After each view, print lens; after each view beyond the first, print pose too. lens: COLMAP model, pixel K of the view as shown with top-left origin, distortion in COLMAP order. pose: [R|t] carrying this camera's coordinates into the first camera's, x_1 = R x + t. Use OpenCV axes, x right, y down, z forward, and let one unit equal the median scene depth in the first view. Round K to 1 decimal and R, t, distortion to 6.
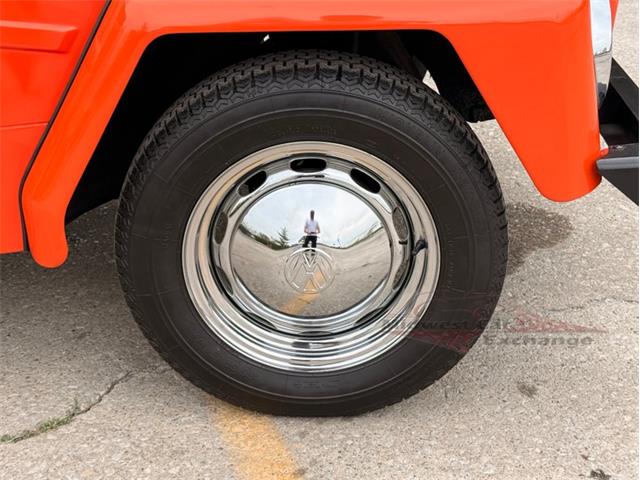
lens RADIAL K [[1088.9, 0, 319.9], [0, 1088.9, 238.7], [0, 0, 1]] dist [0.139667, 0.000000]
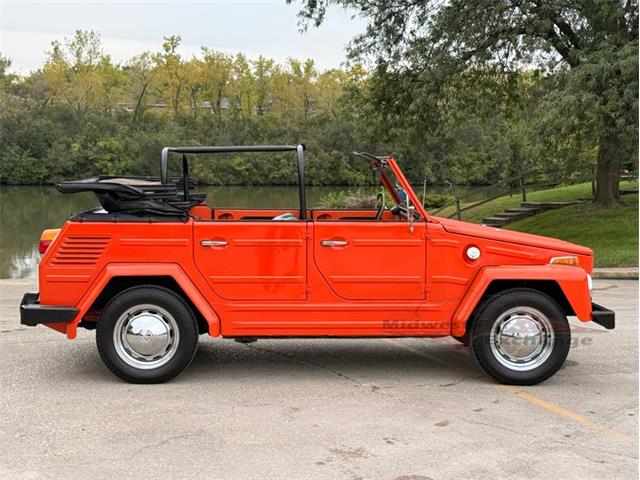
lens RADIAL K [[1027.0, 0, 321.8], [0, 1027.0, 234.9], [0, 0, 1]] dist [0.141689, 0.000000]
pose [[0.998383, 0.029925, 0.048338, -0.922557], [-0.010568, 0.933124, -0.359401, 1.021374], [-0.055861, 0.358308, 0.931931, -2.589255]]
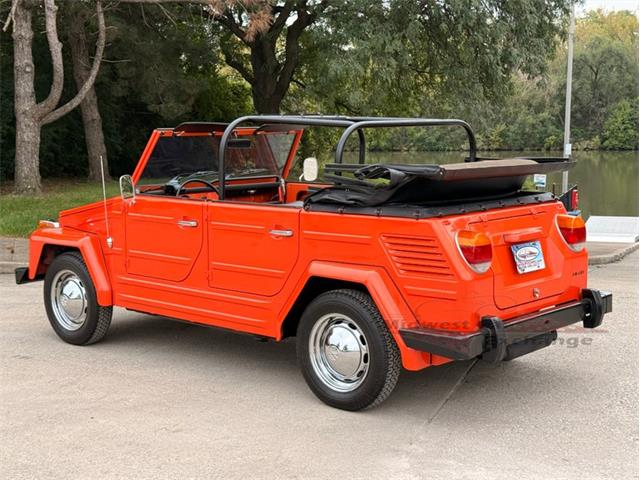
lens RADIAL K [[967.7, 0, 320.6], [0, 967.7, 246.4], [0, 0, 1]] dist [0.114257, 0.000000]
pose [[0.753818, 0.094398, -0.650268, 1.750704], [-0.284483, 0.938955, -0.193478, 0.293050], [0.592308, 0.330837, 0.734655, -1.217633]]
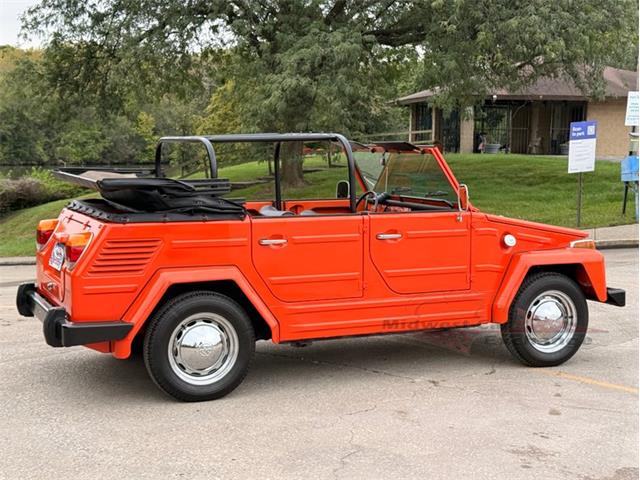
lens RADIAL K [[1027.0, 0, 320.6], [0, 1027.0, 245.5], [0, 0, 1]] dist [0.141689, 0.000000]
pose [[0.909082, -0.015261, 0.416338, -2.382640], [0.154358, 0.940545, -0.302569, 0.786861], [-0.386967, 0.339325, 0.857388, -2.073369]]
